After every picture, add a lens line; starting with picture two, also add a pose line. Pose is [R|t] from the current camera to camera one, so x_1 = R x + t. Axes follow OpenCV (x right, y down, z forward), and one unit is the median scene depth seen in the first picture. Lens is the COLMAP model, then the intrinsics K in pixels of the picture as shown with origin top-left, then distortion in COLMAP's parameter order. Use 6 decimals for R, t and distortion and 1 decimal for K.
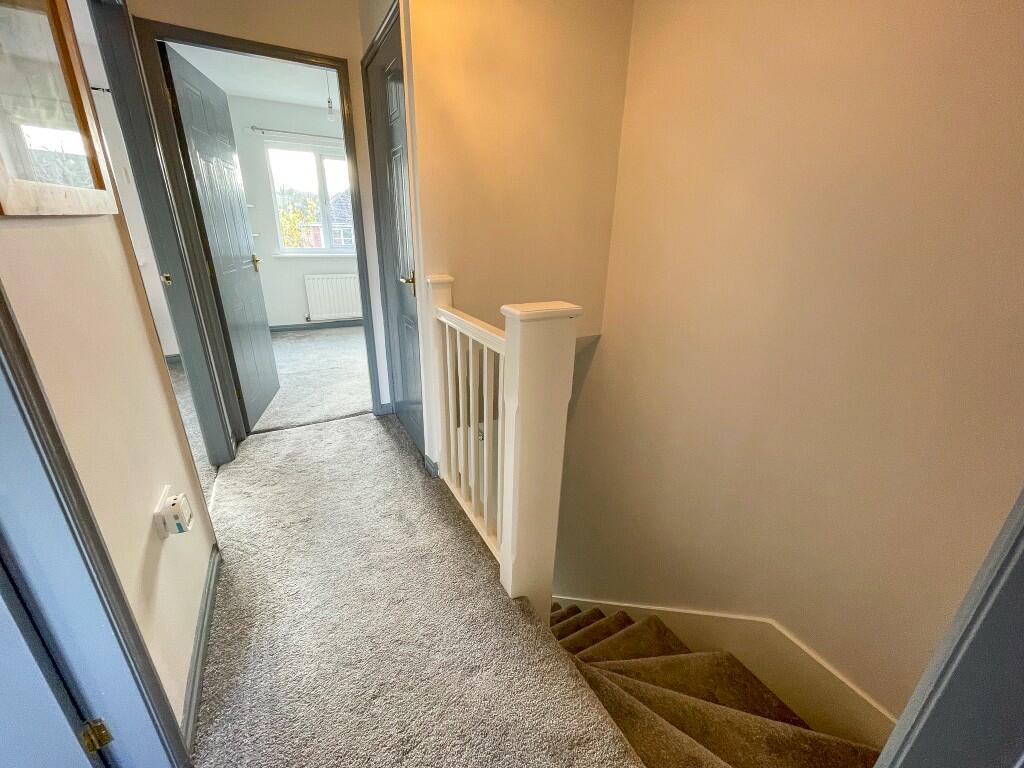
lens RADIAL K [[414.4, 0, 511.1], [0, 414.4, 387.3], [0, 0, 1]] dist [-0.001609, -0.001852]
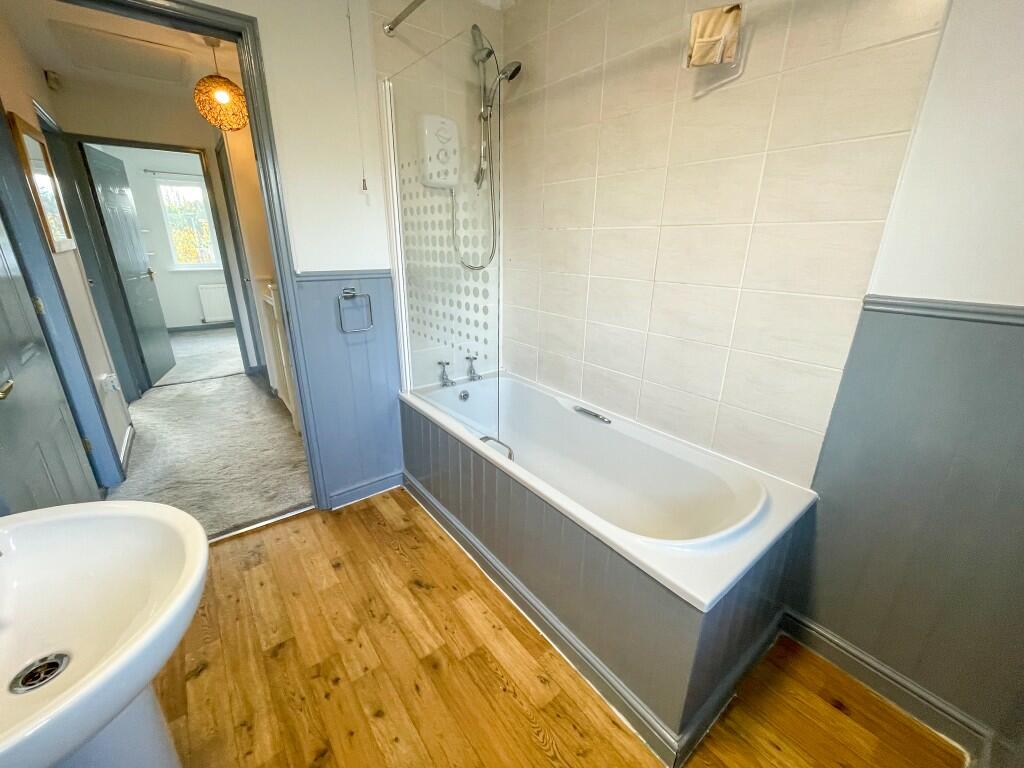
lens RADIAL K [[414.4, 0, 507.4], [0, 414.4, 382.2], [0, 0, 1]] dist [-0.001609, -0.001852]
pose [[0.987834, -0.068156, 0.139784, 0.410093], [0.072547, 0.997011, -0.026557, 0.218580], [-0.137556, 0.036375, 0.989826, -0.625377]]
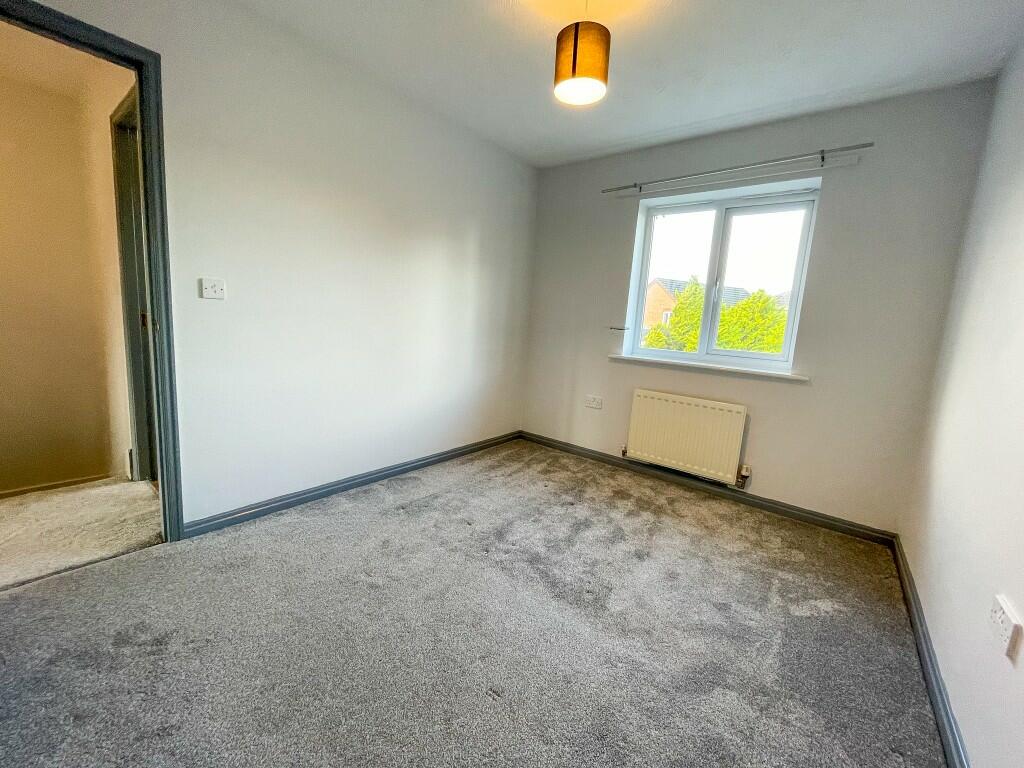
lens RADIAL K [[414.4, 0, 516.3], [0, 414.4, 380.4], [0, 0, 1]] dist [-0.001609, -0.001852]
pose [[0.391276, 0.127043, -0.911462, 0.018891], [-0.380025, 0.924340, -0.034301, -0.360303], [0.838143, 0.359800, 0.409951, 1.104189]]
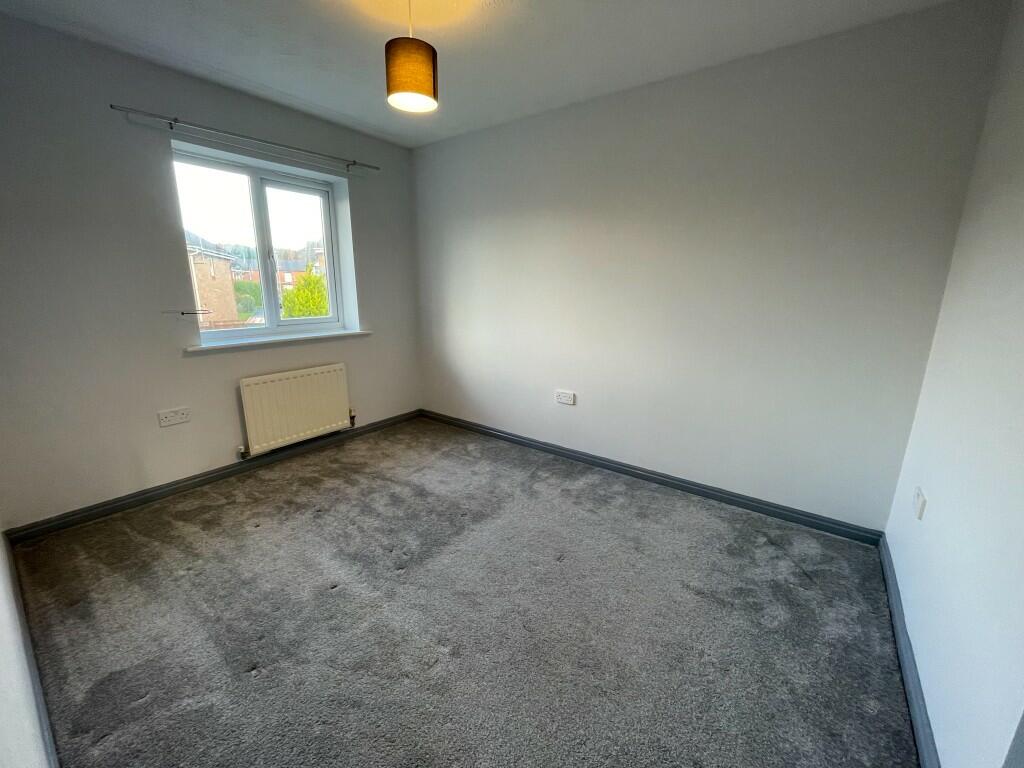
lens RADIAL K [[414.4, 0, 507.9], [0, 414.4, 381.1], [0, 0, 1]] dist [-0.001609, -0.001852]
pose [[0.906757, -0.114815, 0.405720, -0.790035], [0.165403, 0.981946, -0.091783, -0.297011], [-0.387857, 0.150332, 0.909377, 0.673143]]
